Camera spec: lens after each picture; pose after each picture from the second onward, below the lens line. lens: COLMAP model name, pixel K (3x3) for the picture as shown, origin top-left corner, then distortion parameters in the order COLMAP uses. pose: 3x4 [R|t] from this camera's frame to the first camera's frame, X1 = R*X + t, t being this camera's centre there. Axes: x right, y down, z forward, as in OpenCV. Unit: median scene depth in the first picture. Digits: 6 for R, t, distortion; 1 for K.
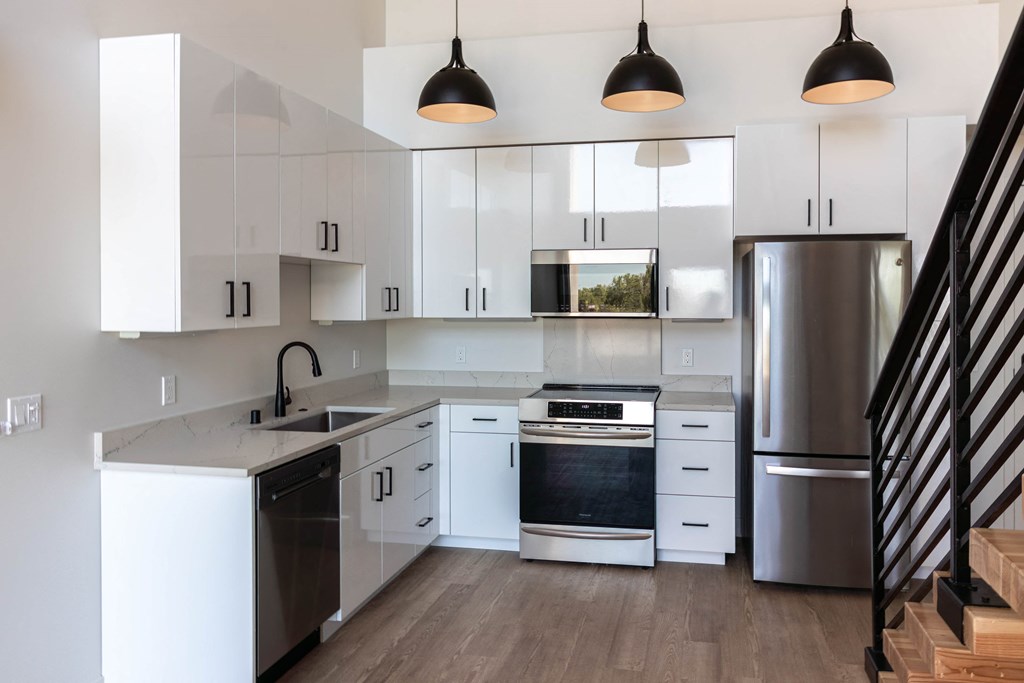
lens RADIAL K [[754.1, 0, 547.7], [0, 754.1, 302.1], [0, 0, 1]] dist [-0.008742, 0.004009]
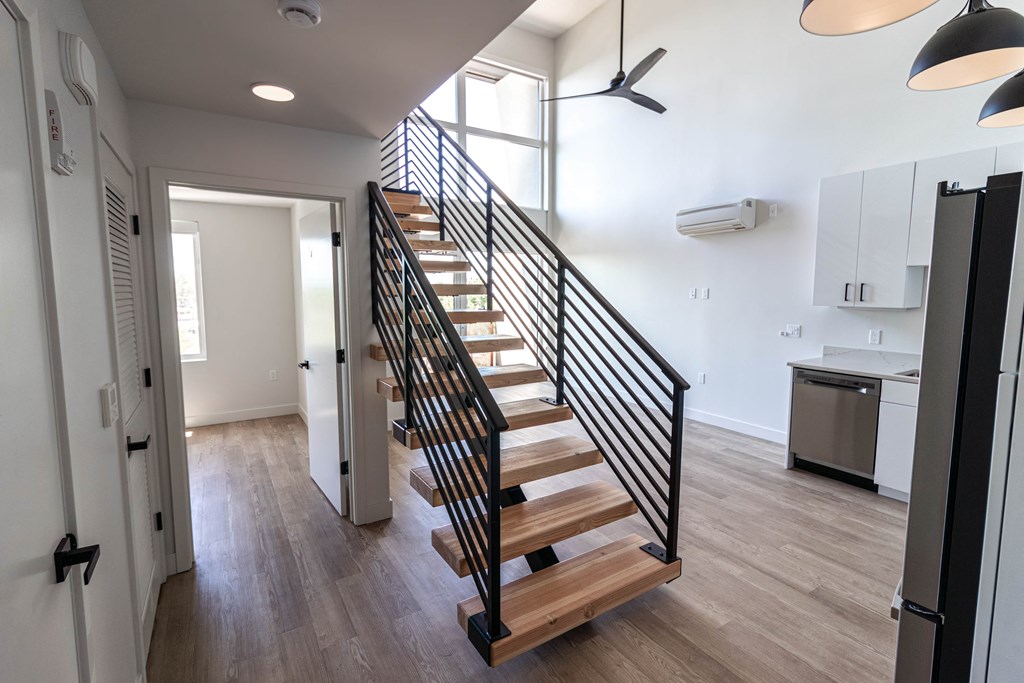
lens RADIAL K [[475.4, 0, 511.0], [0, 475.4, 335.0], [0, 0, 1]] dist [-0.000461, 0.002007]
pose [[-0.722657, 0.074285, -0.687203, 0.840687], [0.001884, 0.994416, 0.105513, -0.019211], [0.691204, 0.074955, -0.718762, 0.963099]]
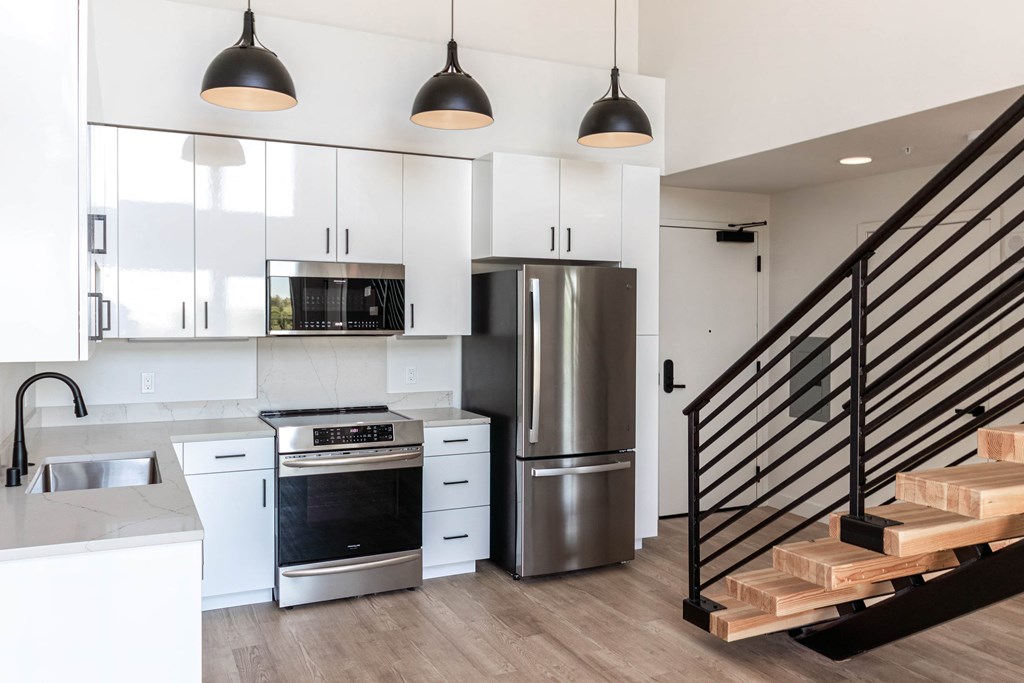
lens RADIAL K [[815.3, 0, 515.8], [0, 815.3, 327.3], [0, 0, 1]] dist [-0.012117, -0.000767]
pose [[0.794279, -0.004099, 0.607539, -0.426434], [-0.002899, 0.999940, 0.010537, -0.001255], [-0.607546, -0.010131, 0.794220, 0.077619]]
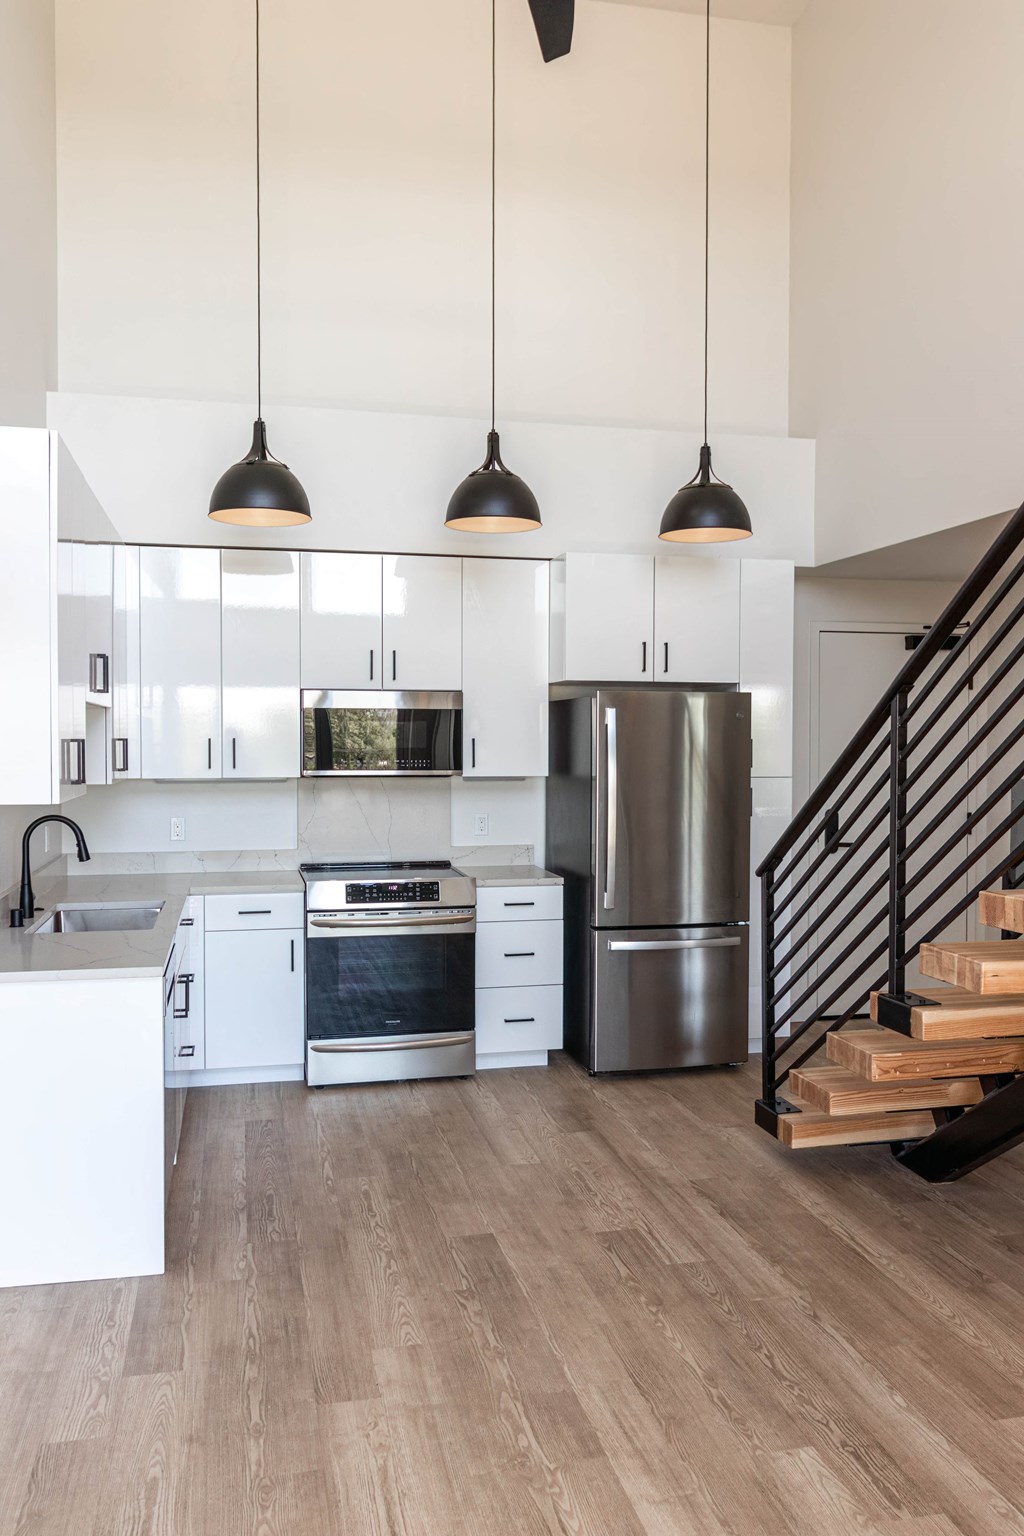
lens RADIAL K [[1223.0, 0, 518.8], [0, 1223.0, 769.6], [0, 0, 1]] dist [-0.012117, -0.000767]
pose [[0.908719, -0.007689, 0.417337, -0.391511], [-0.001554, 0.999761, 0.021804, -0.017192], [-0.417405, -0.020463, 0.908490, -0.253603]]
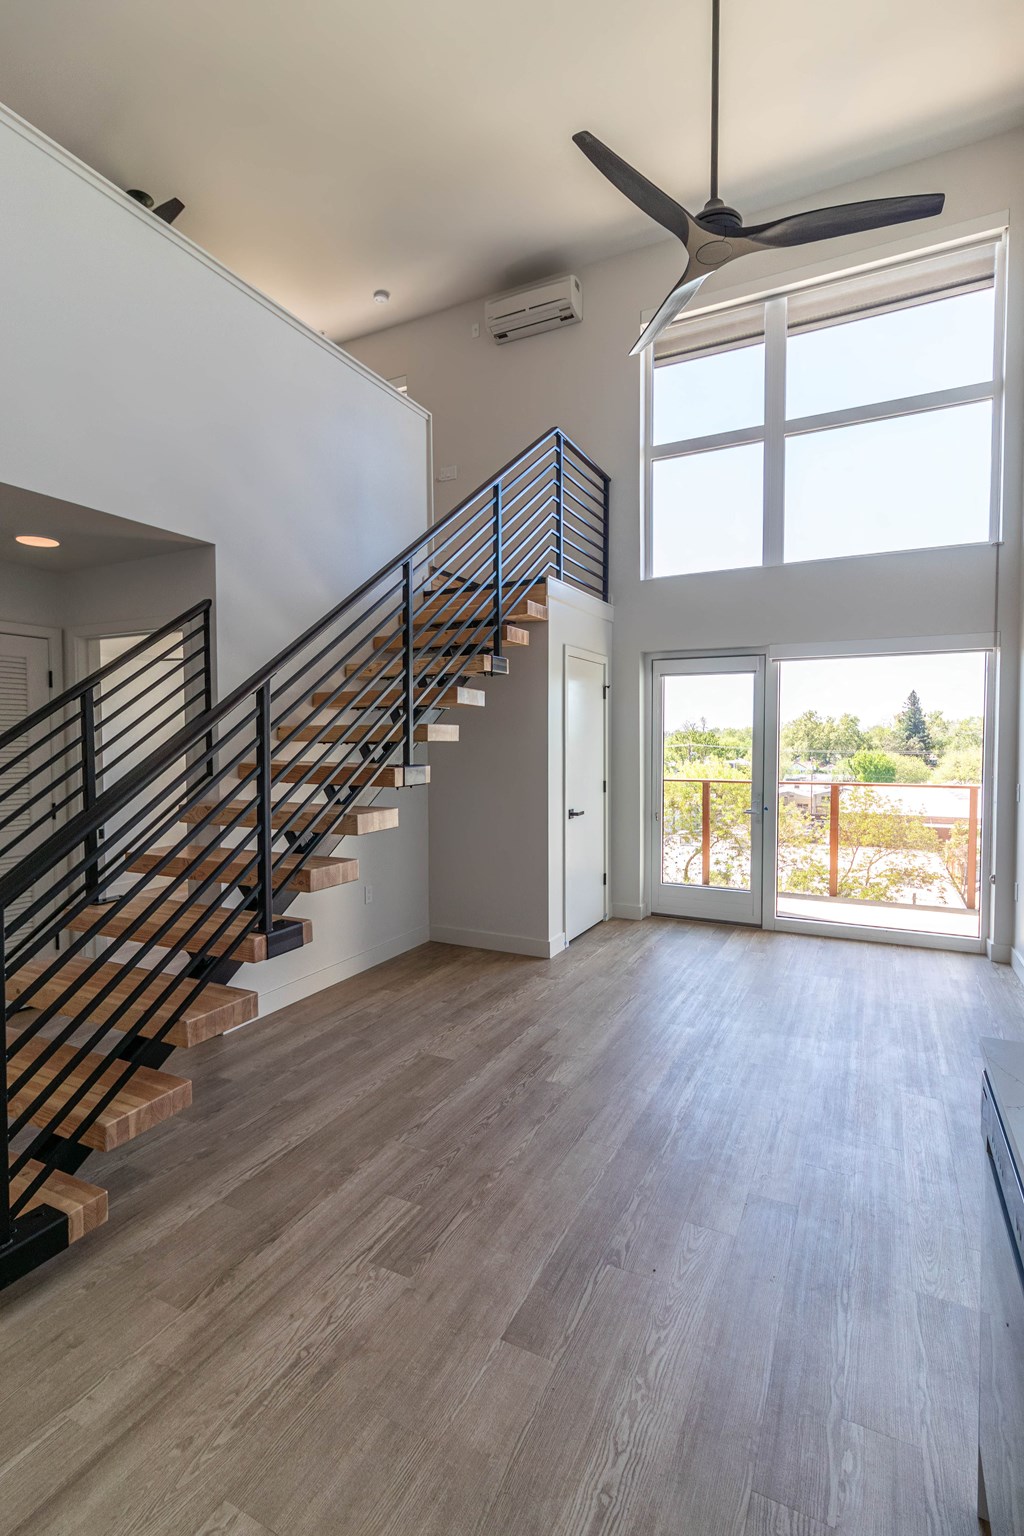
lens RADIAL K [[713.1, 0, 506.4], [0, 713.1, 763.7], [0, 0, 1]] dist [-0.000461, 0.002007]
pose [[-0.961227, -0.002294, 0.275748, -0.134434], [0.010406, 0.998951, 0.044583, -0.005475], [-0.275561, 0.045724, -0.960195, 1.034663]]
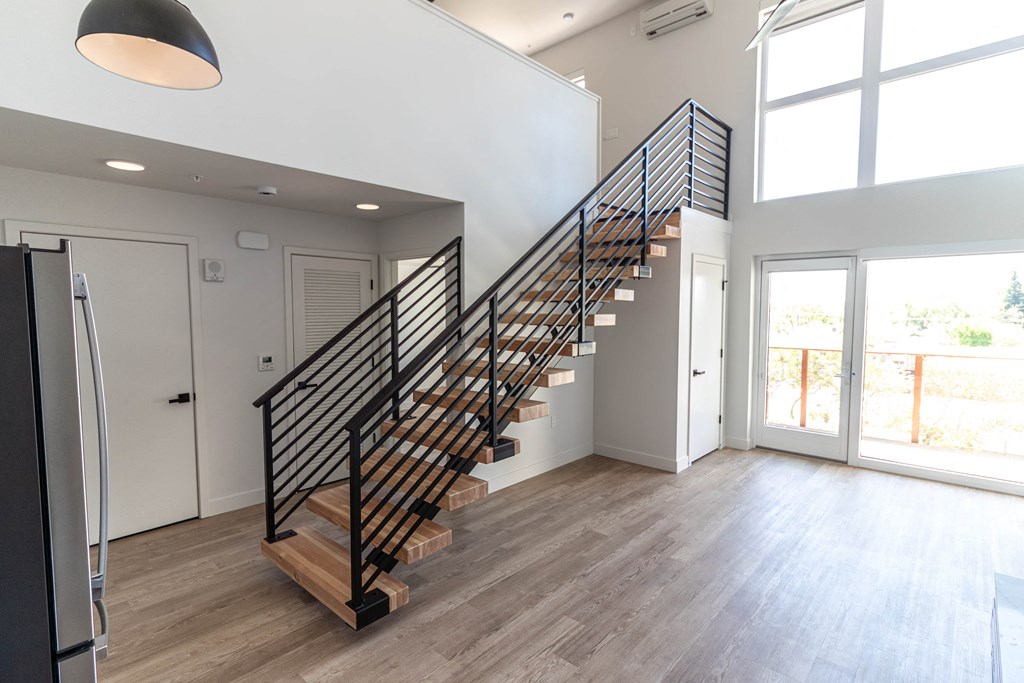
lens RADIAL K [[496.0, 0, 516.4], [0, 496.0, 338.5], [0, 0, 1]] dist [0.001196, -0.000427]
pose [[-0.855353, -0.029467, 0.517207, -0.153960], [0.008659, 0.997428, 0.071148, -0.038147], [-0.517973, 0.065335, -0.852898, 1.083253]]
